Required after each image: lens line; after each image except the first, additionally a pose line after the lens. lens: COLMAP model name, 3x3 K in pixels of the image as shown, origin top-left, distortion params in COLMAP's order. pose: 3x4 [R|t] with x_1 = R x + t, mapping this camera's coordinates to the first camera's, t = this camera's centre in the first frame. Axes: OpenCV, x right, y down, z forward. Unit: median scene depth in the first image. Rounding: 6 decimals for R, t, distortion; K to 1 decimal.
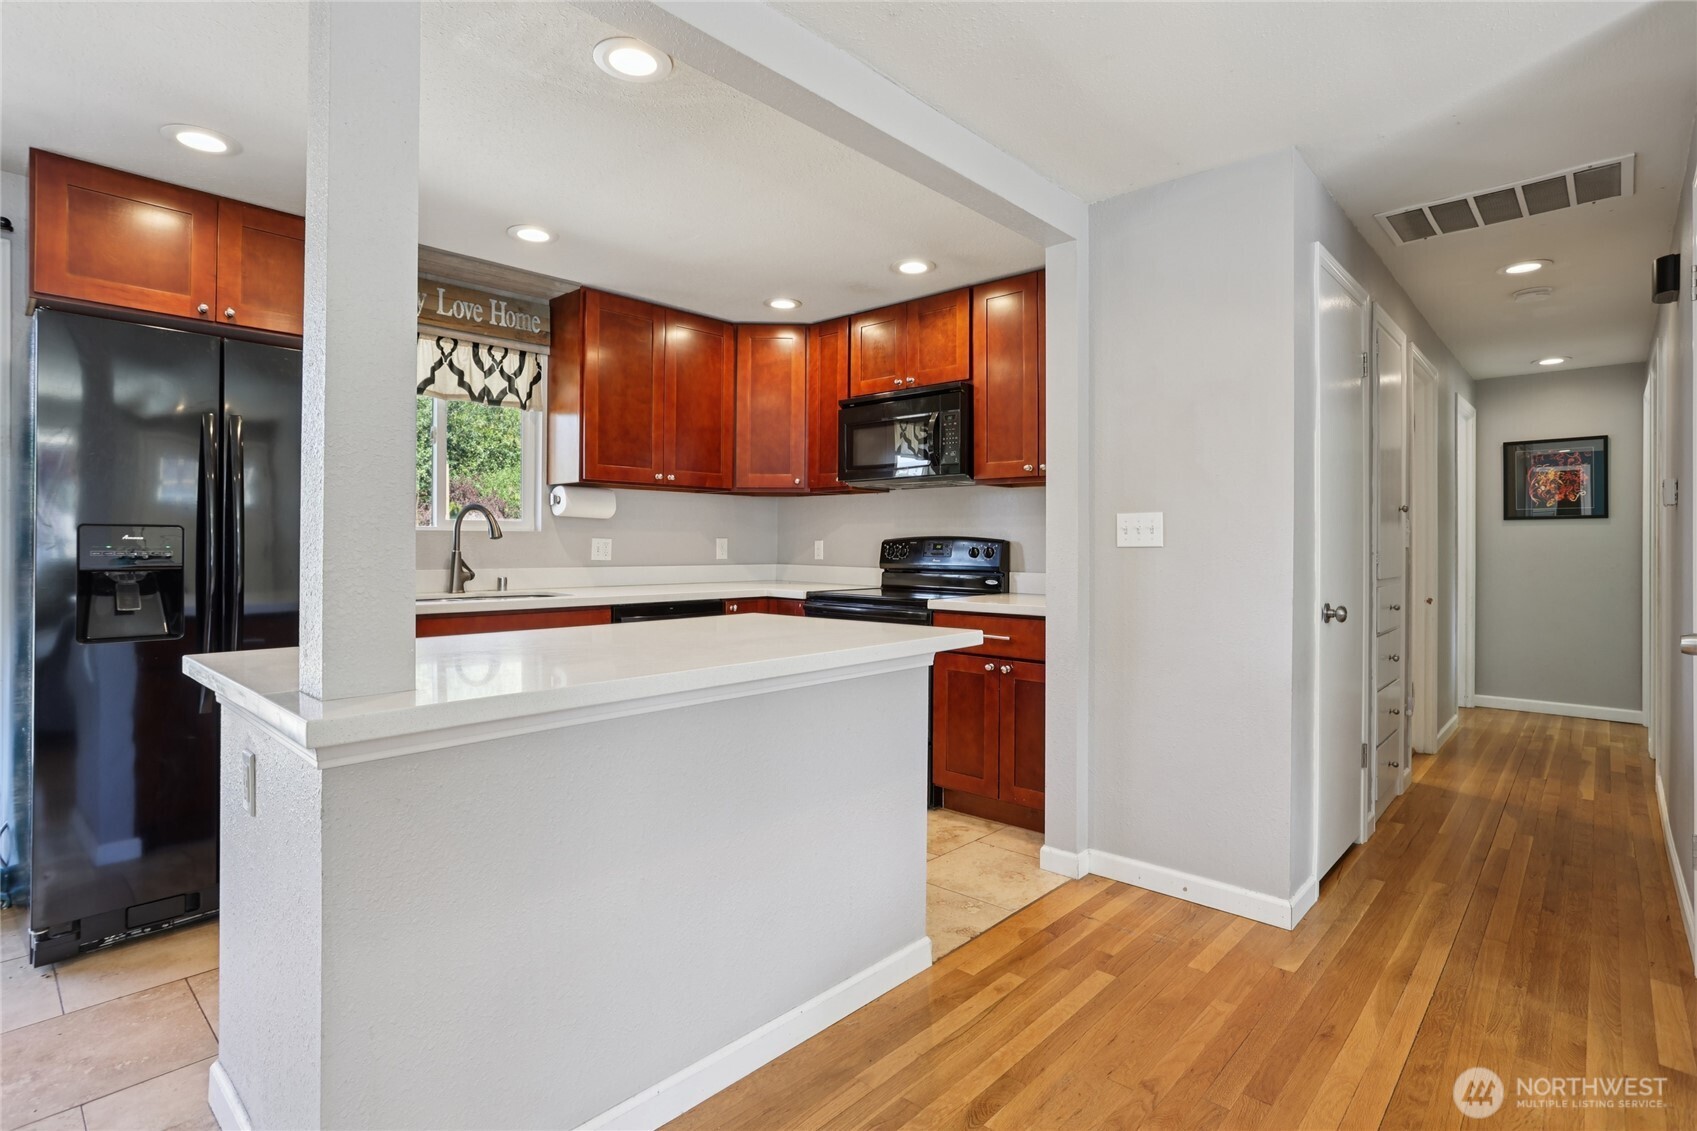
lens RADIAL K [[857.5, 0, 845.4], [0, 857.5, 536.6], [0, 0, 1]] dist [-0.040085, 0.032605]
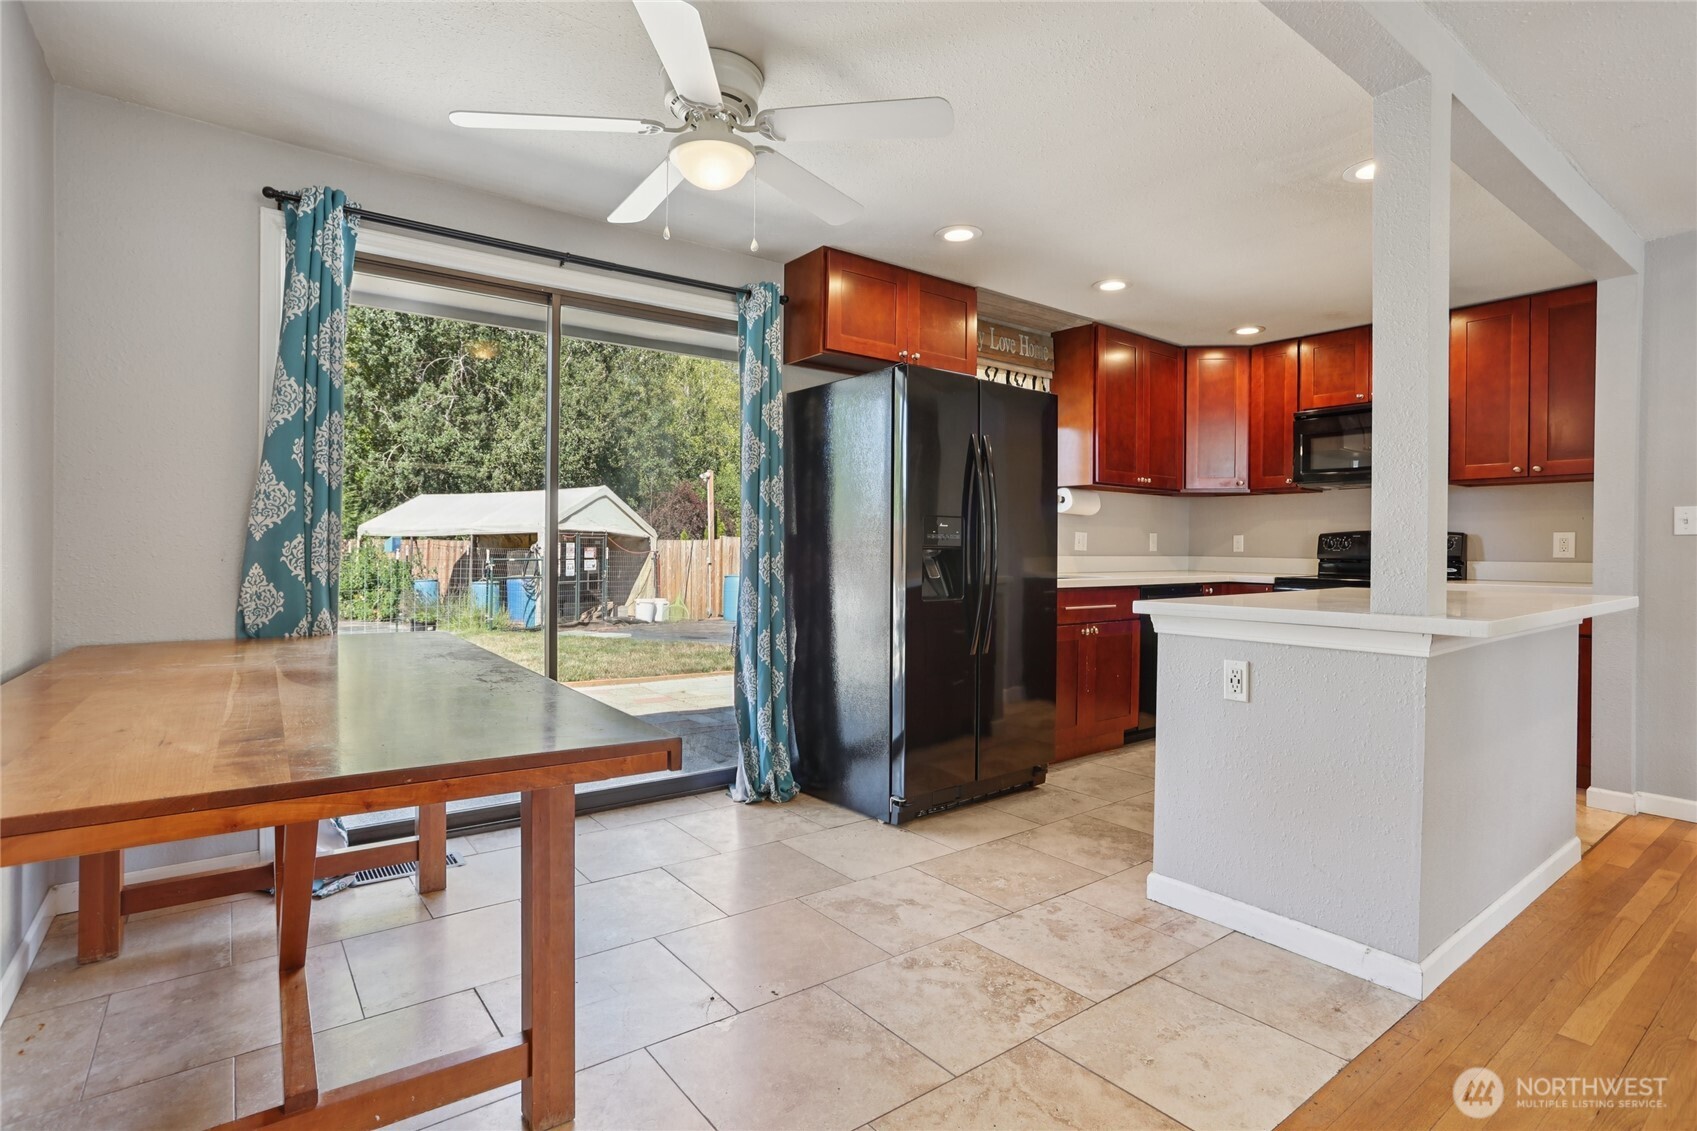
lens RADIAL K [[855.3, 0, 852.4], [0, 855.3, 549.3], [0, 0, 1]] dist [-0.040990, 0.028963]
pose [[0.988598, 0.003069, -0.150551, -0.452938], [-0.001646, 0.999953, 0.009575, 0.016268], [0.150573, -0.009218, 0.988556, -0.236073]]
